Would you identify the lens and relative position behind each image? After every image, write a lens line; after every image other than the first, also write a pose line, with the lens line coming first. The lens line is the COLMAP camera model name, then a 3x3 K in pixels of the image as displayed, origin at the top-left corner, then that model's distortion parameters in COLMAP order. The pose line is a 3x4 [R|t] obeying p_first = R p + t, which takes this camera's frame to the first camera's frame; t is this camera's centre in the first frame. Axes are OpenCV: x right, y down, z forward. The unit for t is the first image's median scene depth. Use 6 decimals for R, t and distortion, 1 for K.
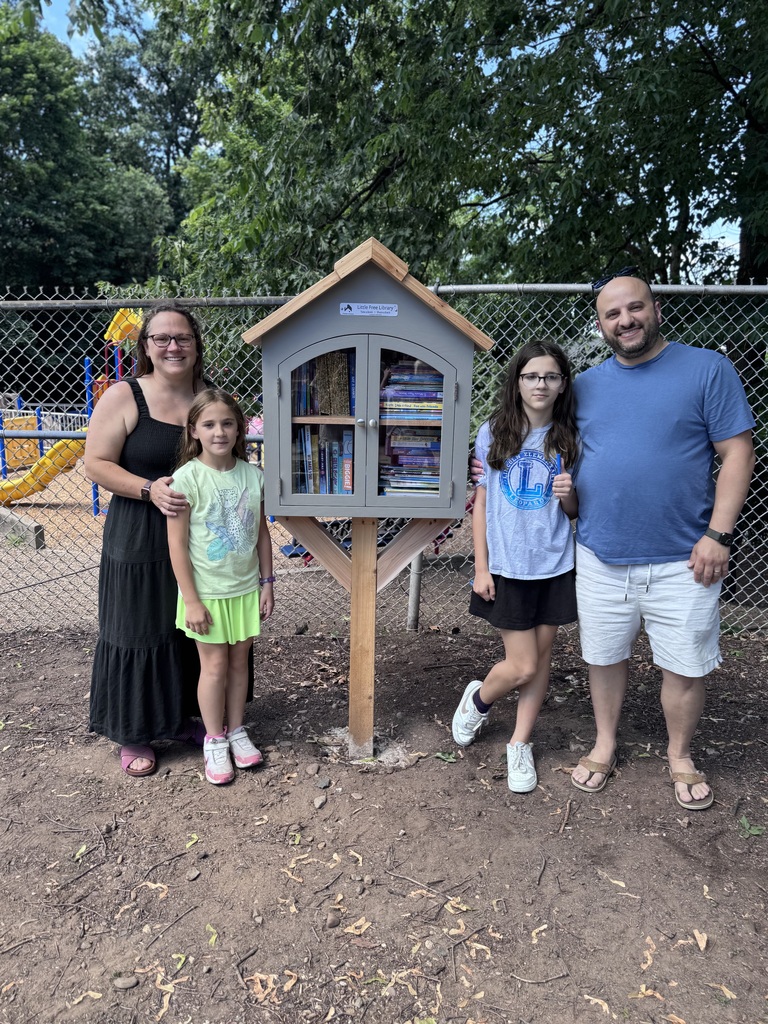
lens RADIAL K [[739.0, 0, 384.7], [0, 739.0, 519.5], [0, 0, 1]] dist [0.036078, -0.005115]
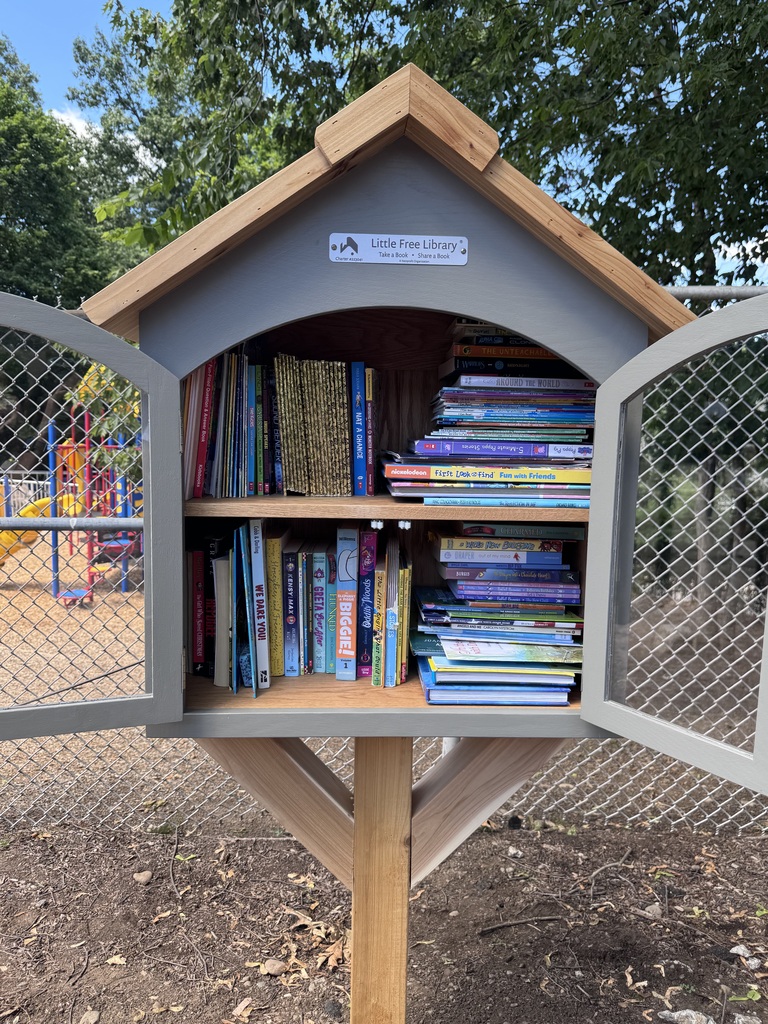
lens RADIAL K [[739.0, 0, 383.6], [0, 739.0, 507.9], [0, 0, 1]] dist [0.036078, -0.005115]
pose [[0.999971, -0.004592, 0.006023, -0.021495], [0.005180, 0.994817, -0.101548, -0.061836], [-0.005526, 0.101577, 0.994812, 0.388909]]
